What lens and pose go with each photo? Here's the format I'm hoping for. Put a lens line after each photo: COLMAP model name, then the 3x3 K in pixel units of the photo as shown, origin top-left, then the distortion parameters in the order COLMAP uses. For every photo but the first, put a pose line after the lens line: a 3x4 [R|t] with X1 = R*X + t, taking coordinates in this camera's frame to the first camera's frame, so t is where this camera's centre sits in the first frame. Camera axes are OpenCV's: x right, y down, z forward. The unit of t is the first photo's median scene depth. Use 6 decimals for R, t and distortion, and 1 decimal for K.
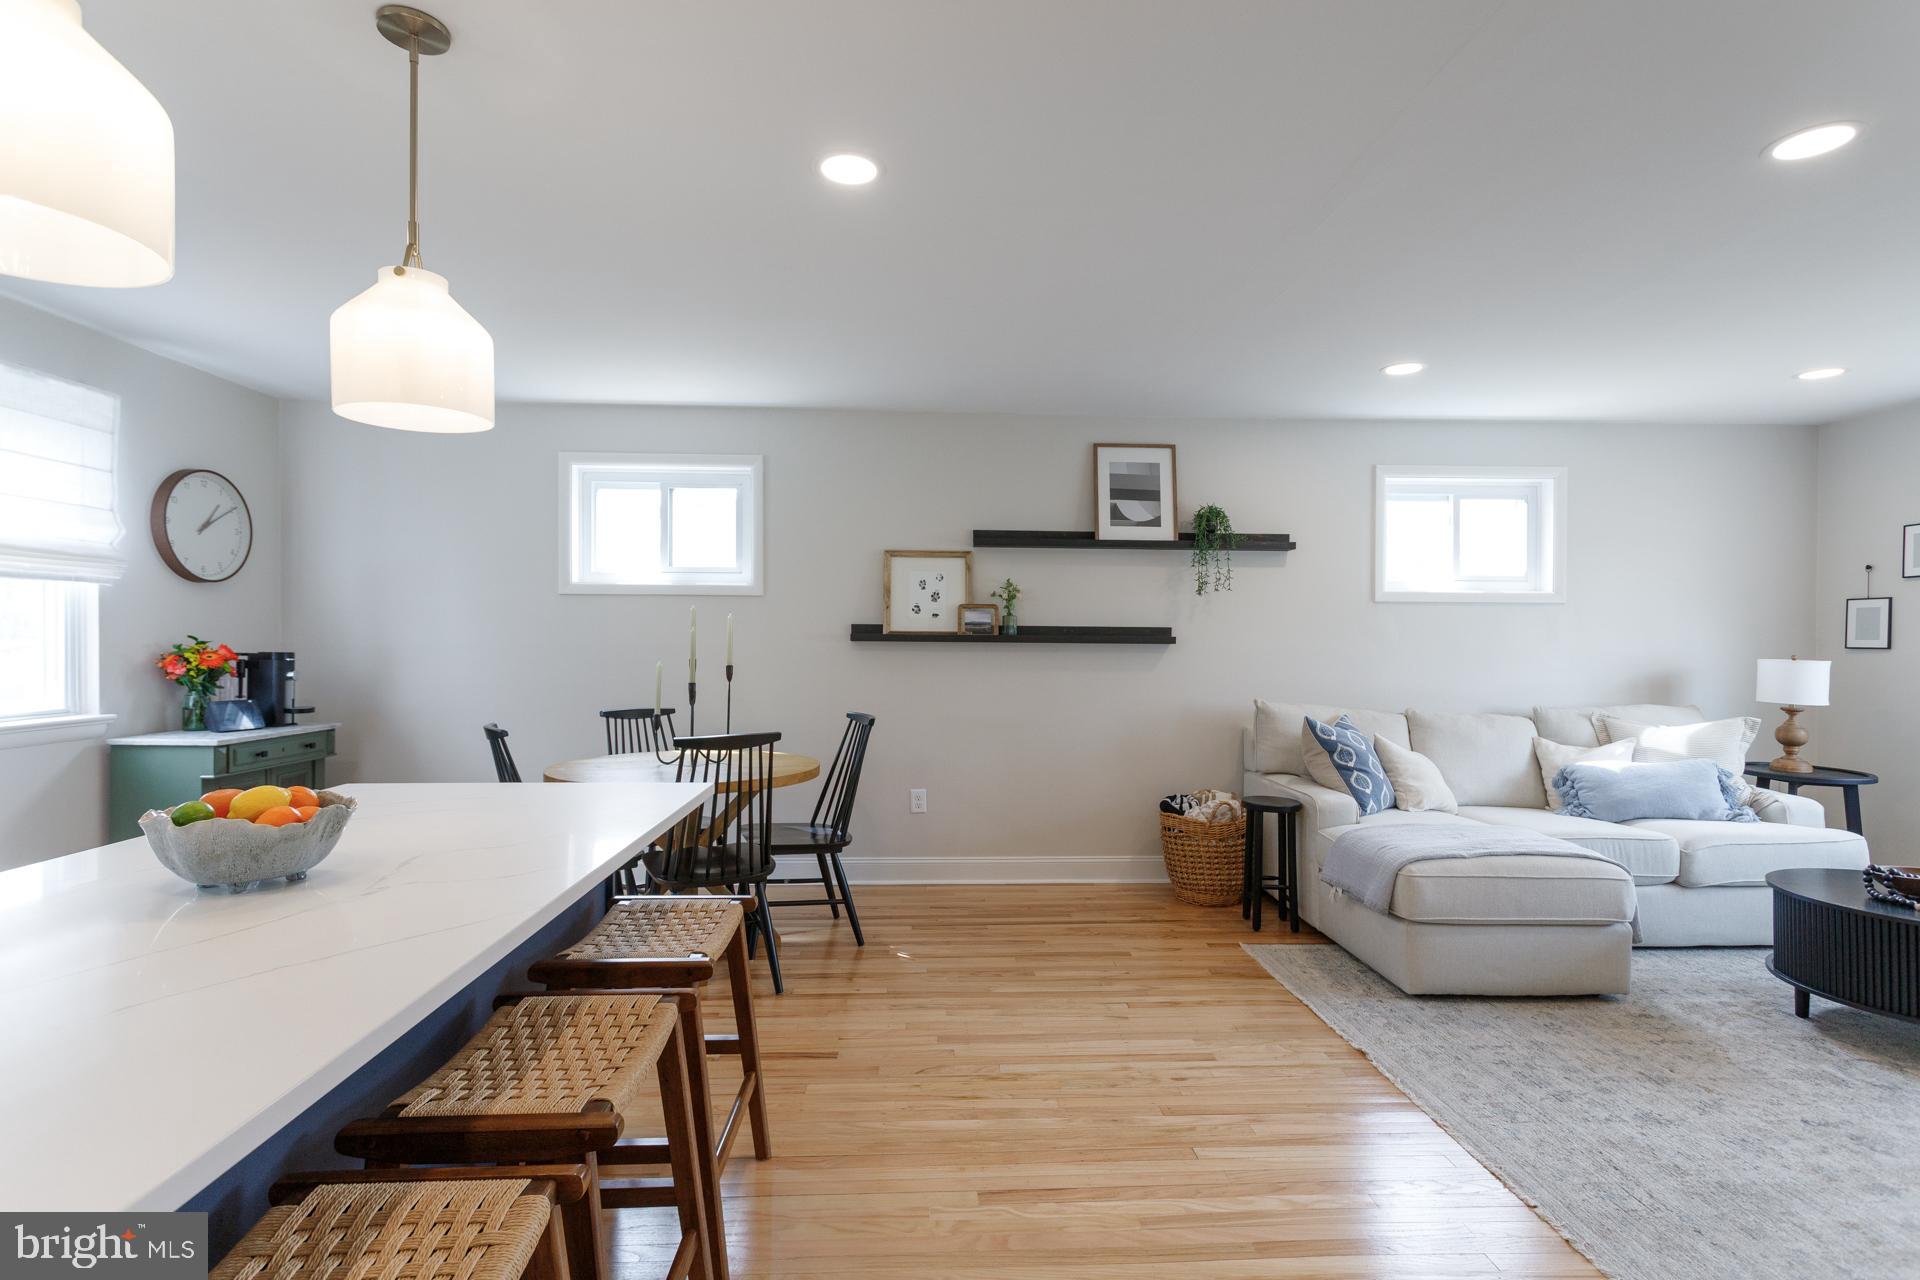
lens RADIAL K [[920.1, 0, 945.4], [0, 920.1, 636.7], [0, 0, 1]] dist [0.020047, -0.001043]
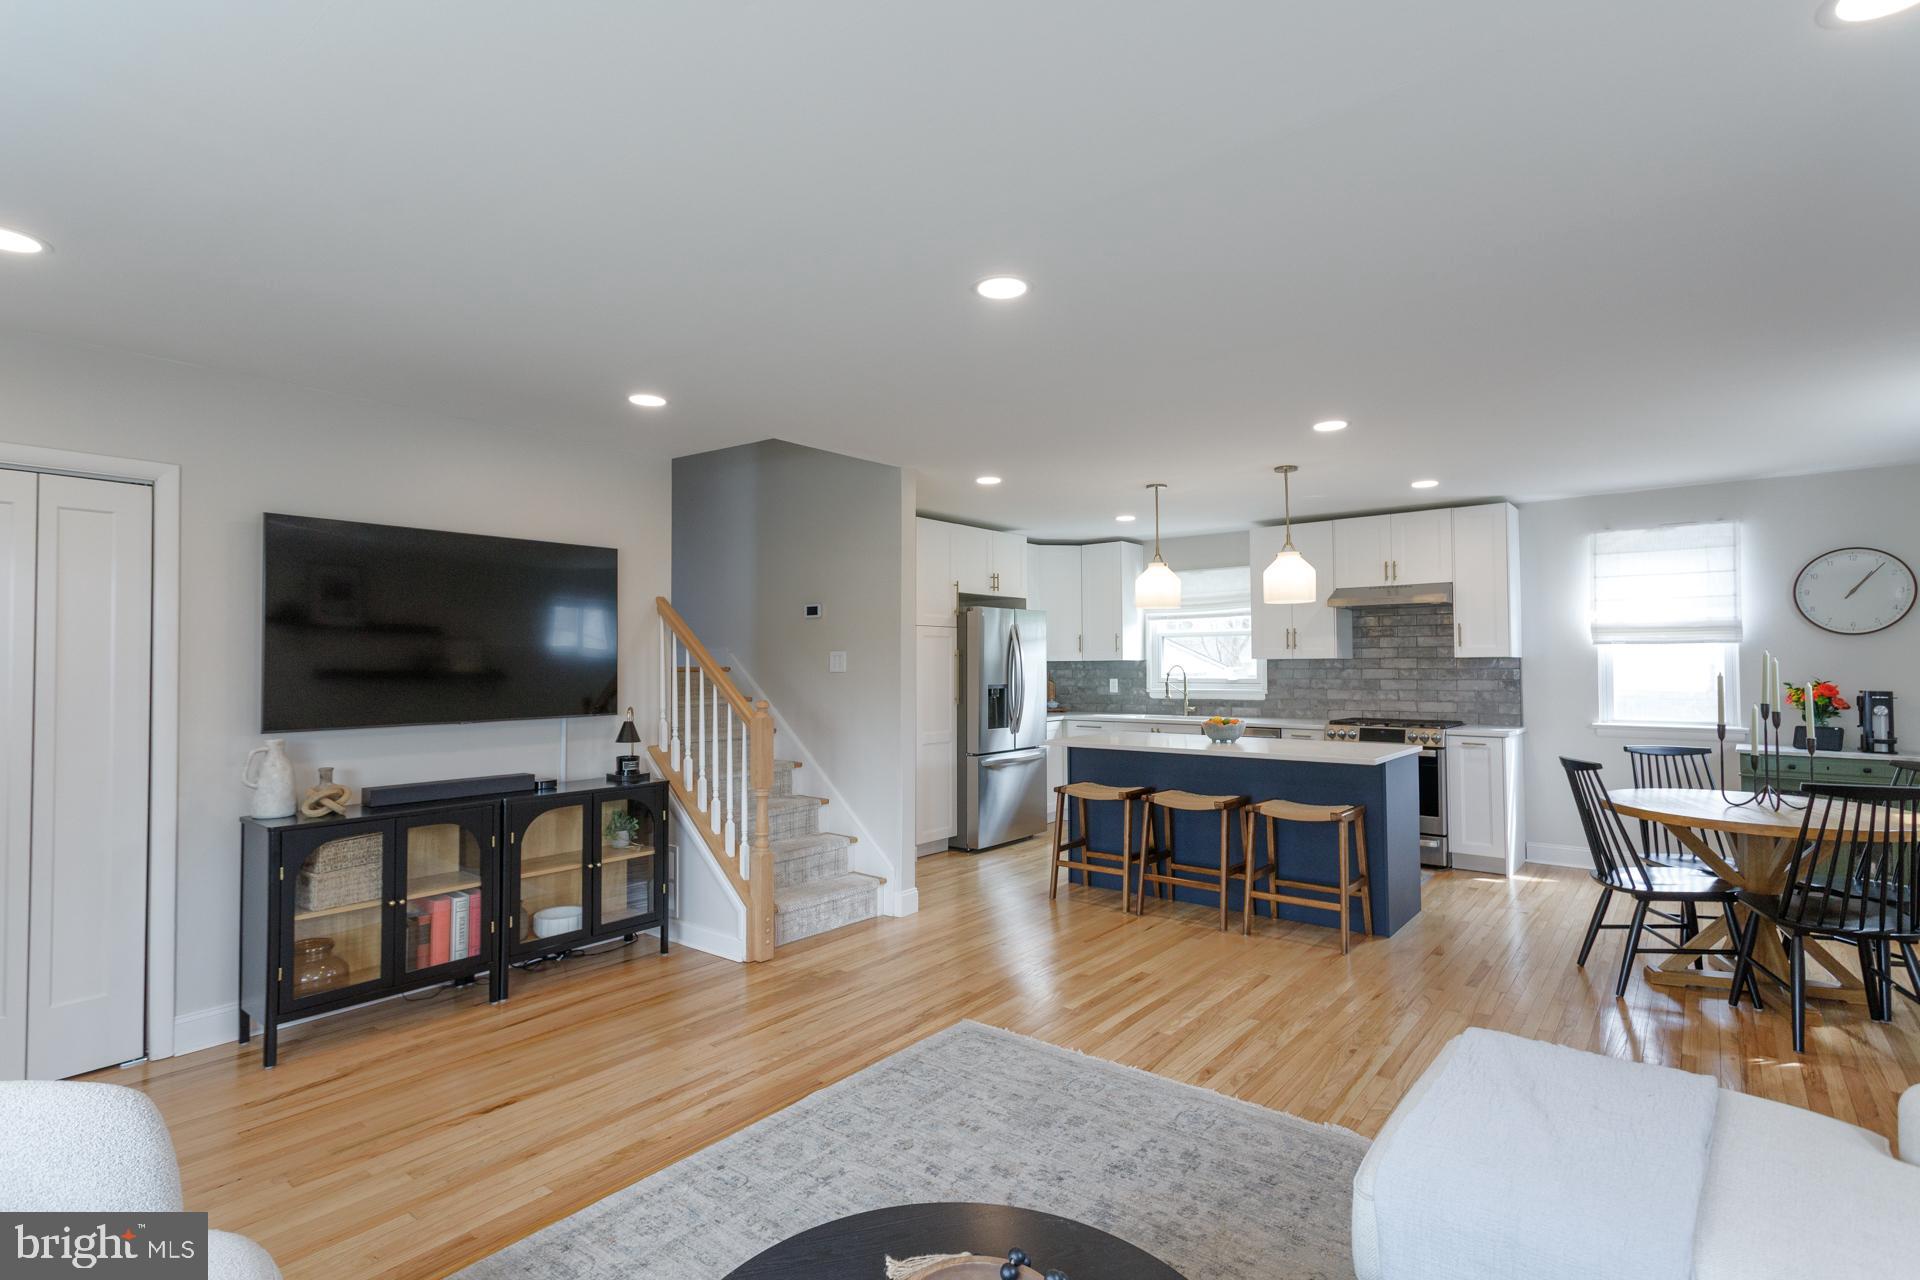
lens RADIAL K [[920.1, 0, 960.6], [0, 920.1, 649.8], [0, 0, 1]] dist [0.020047, -0.001043]
pose [[-0.653492, -0.015050, -0.756784, 0.860326], [0.001913, 0.999766, -0.021534, -0.010926], [0.756931, -0.015520, -0.653310, 0.804869]]
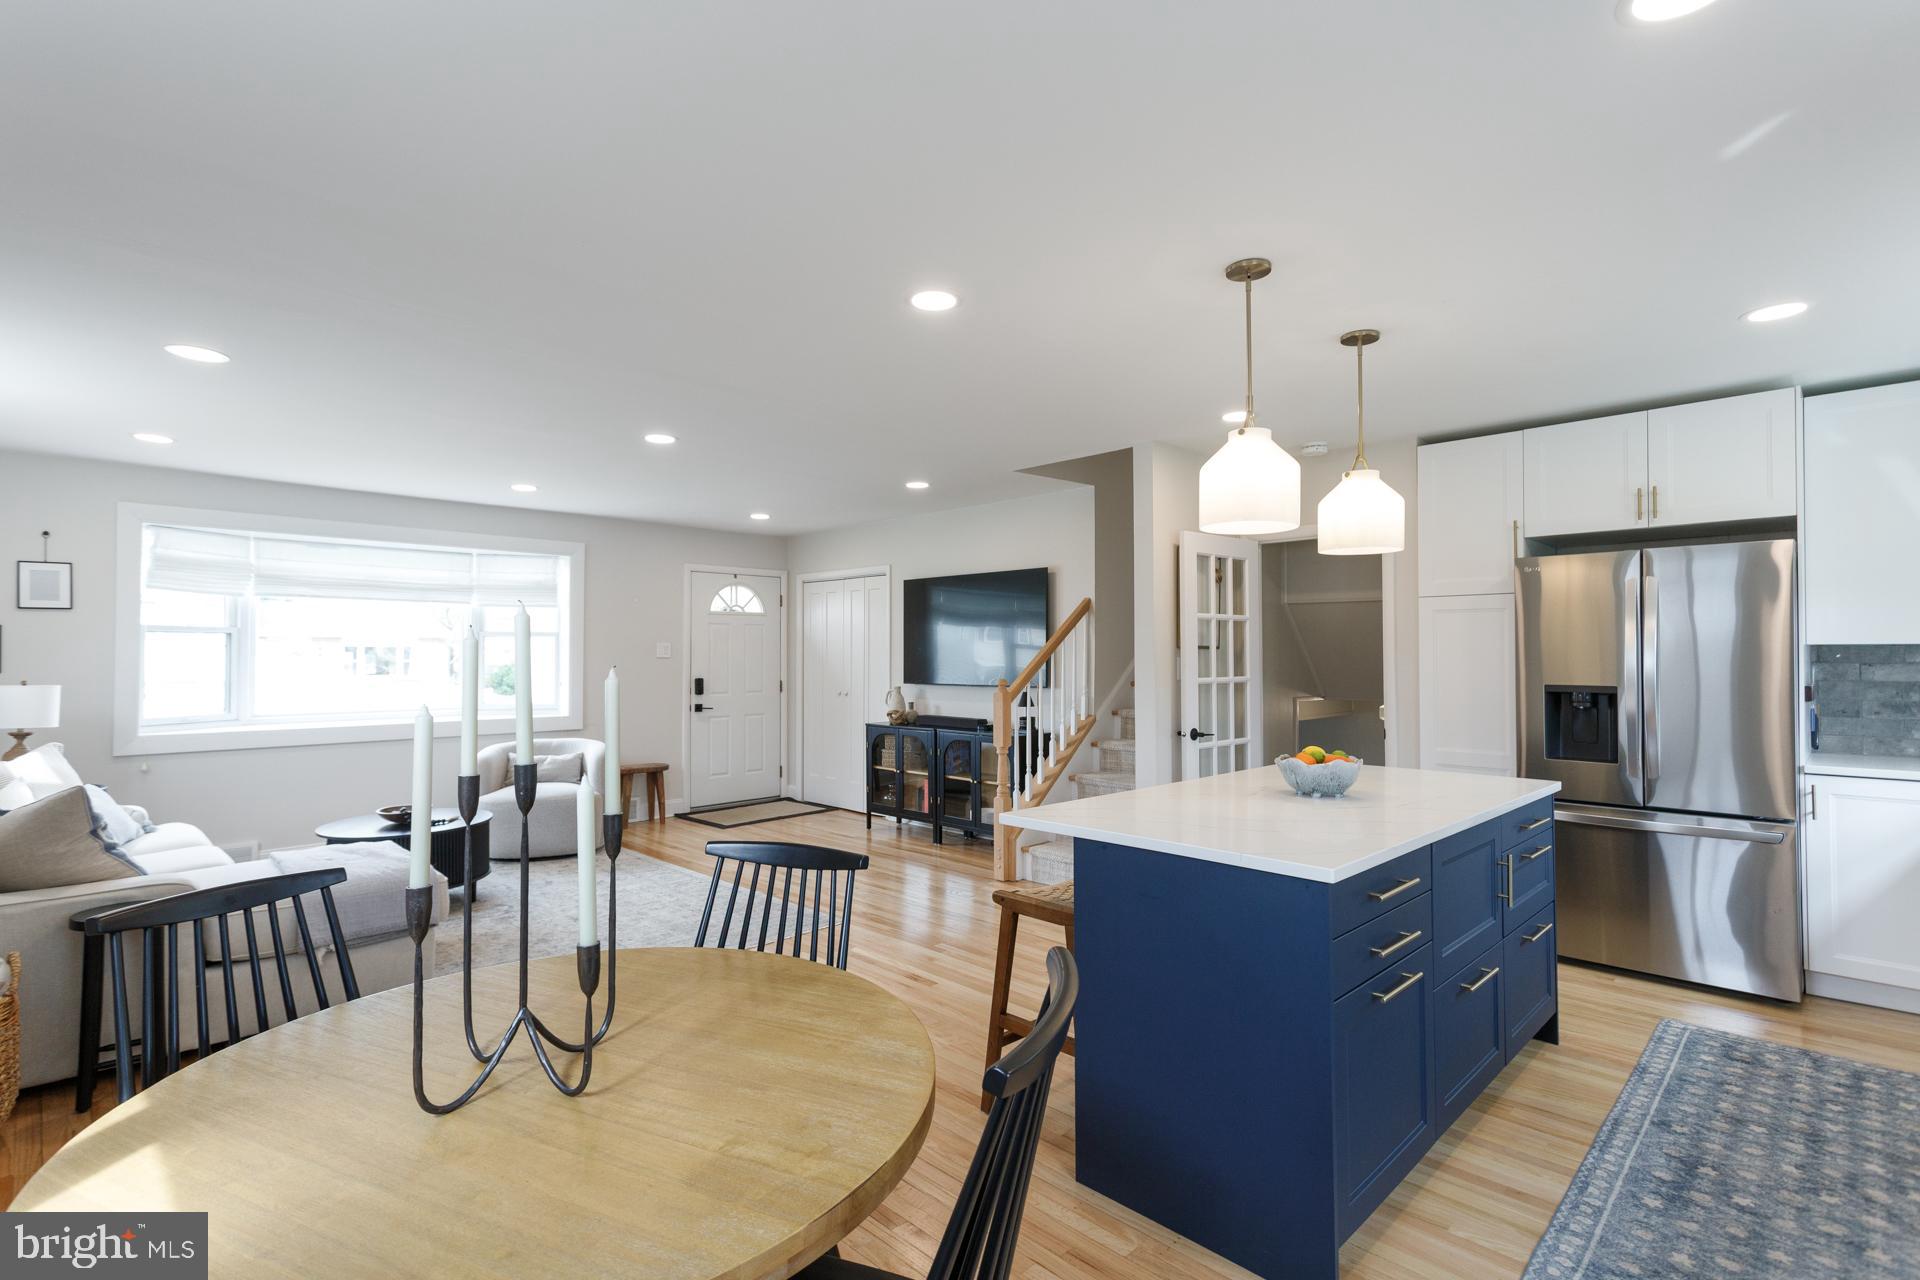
lens RADIAL K [[920.1, 0, 949.9], [0, 920.1, 638.3], [0, 0, 1]] dist [0.020047, -0.001043]
pose [[-0.674827, 0.008020, 0.737933, -0.511523], [-0.004477, 0.999878, -0.014960, -0.014894], [-0.737963, -0.013399, -0.674708, 0.899107]]
